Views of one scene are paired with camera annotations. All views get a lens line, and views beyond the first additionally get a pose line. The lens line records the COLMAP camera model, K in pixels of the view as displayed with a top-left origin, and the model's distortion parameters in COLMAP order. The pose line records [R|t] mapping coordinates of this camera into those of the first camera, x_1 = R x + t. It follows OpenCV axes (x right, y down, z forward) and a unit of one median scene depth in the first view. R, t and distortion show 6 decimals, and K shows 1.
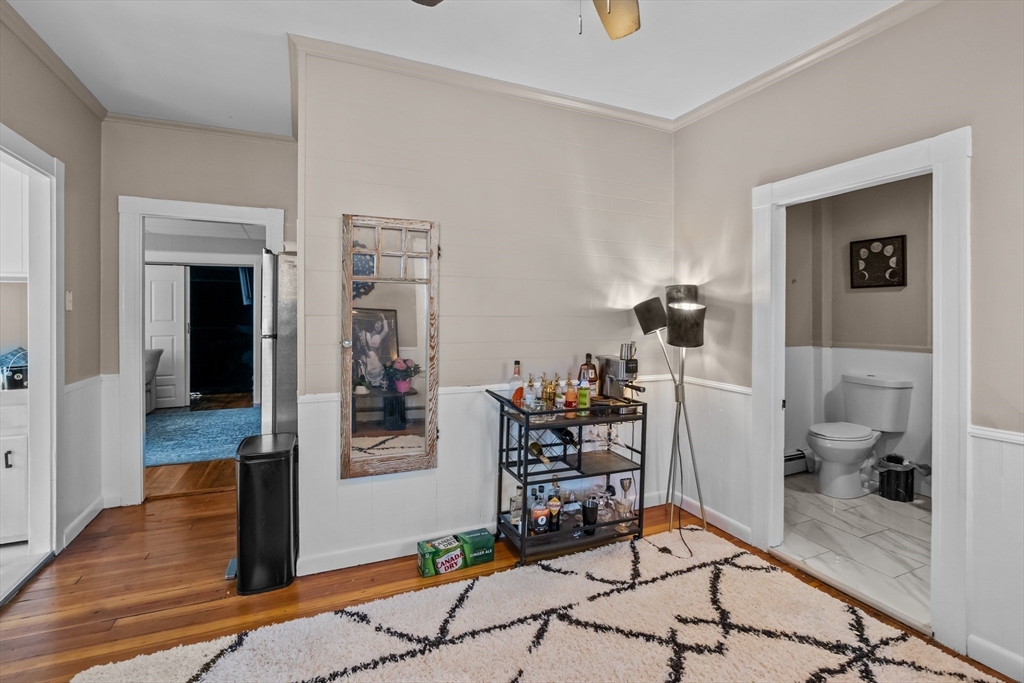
lens RADIAL K [[468.8, 0, 508.8], [0, 468.8, 313.7], [0, 0, 1]] dist [-0.001412, 0.000865]
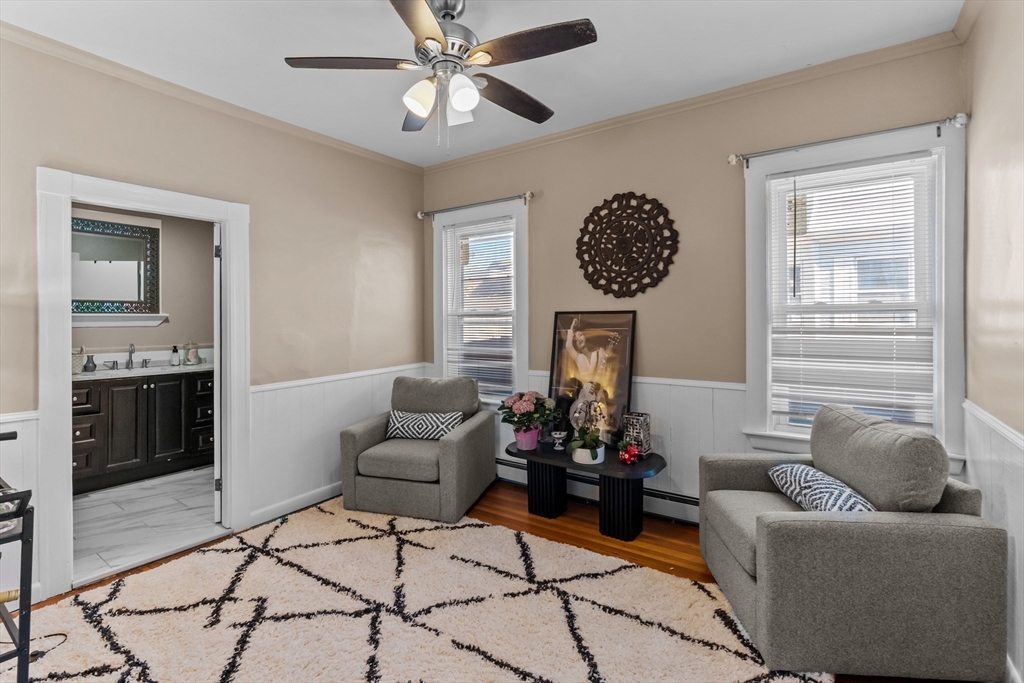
lens RADIAL K [[468.8, 0, 503.1], [0, 468.8, 321.0], [0, 0, 1]] dist [-0.001412, 0.000865]
pose [[-0.500274, -0.004203, 0.865857, -0.467984], [0.001122, 0.999984, 0.005502, -0.001210], [-0.865866, 0.003725, -0.500261, 0.553724]]
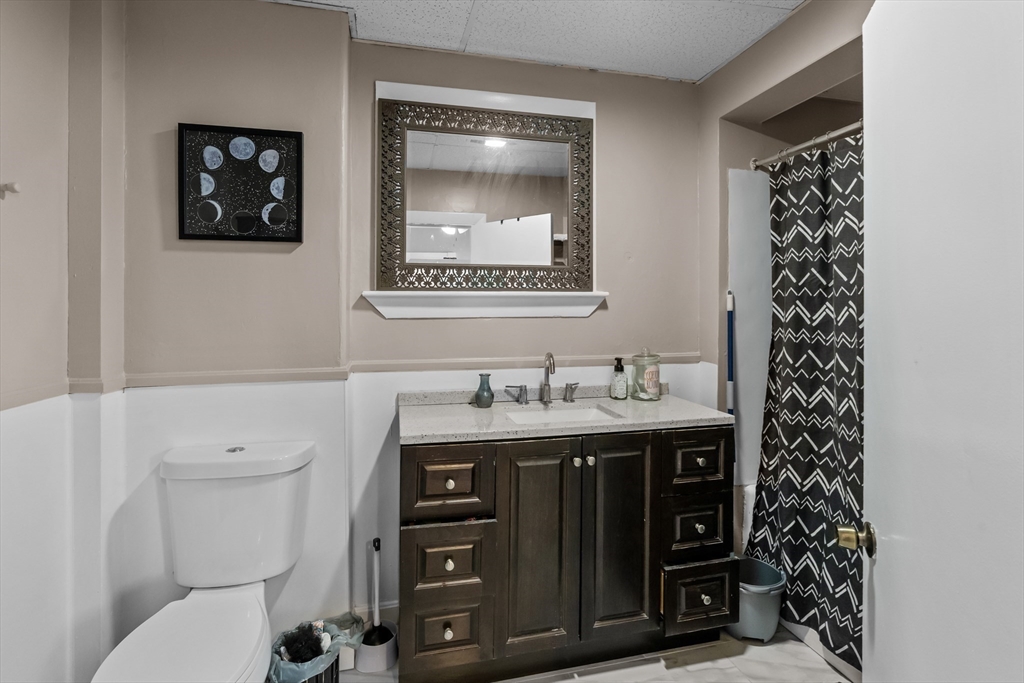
lens RADIAL K [[468.8, 0, 508.5], [0, 468.8, 303.9], [0, 0, 1]] dist [-0.001412, 0.000865]
pose [[0.199050, 0.004521, 0.979979, 0.428756], [-0.000612, 0.999990, -0.004489, 0.004511], [-0.979989, 0.000294, 0.199050, 0.704881]]
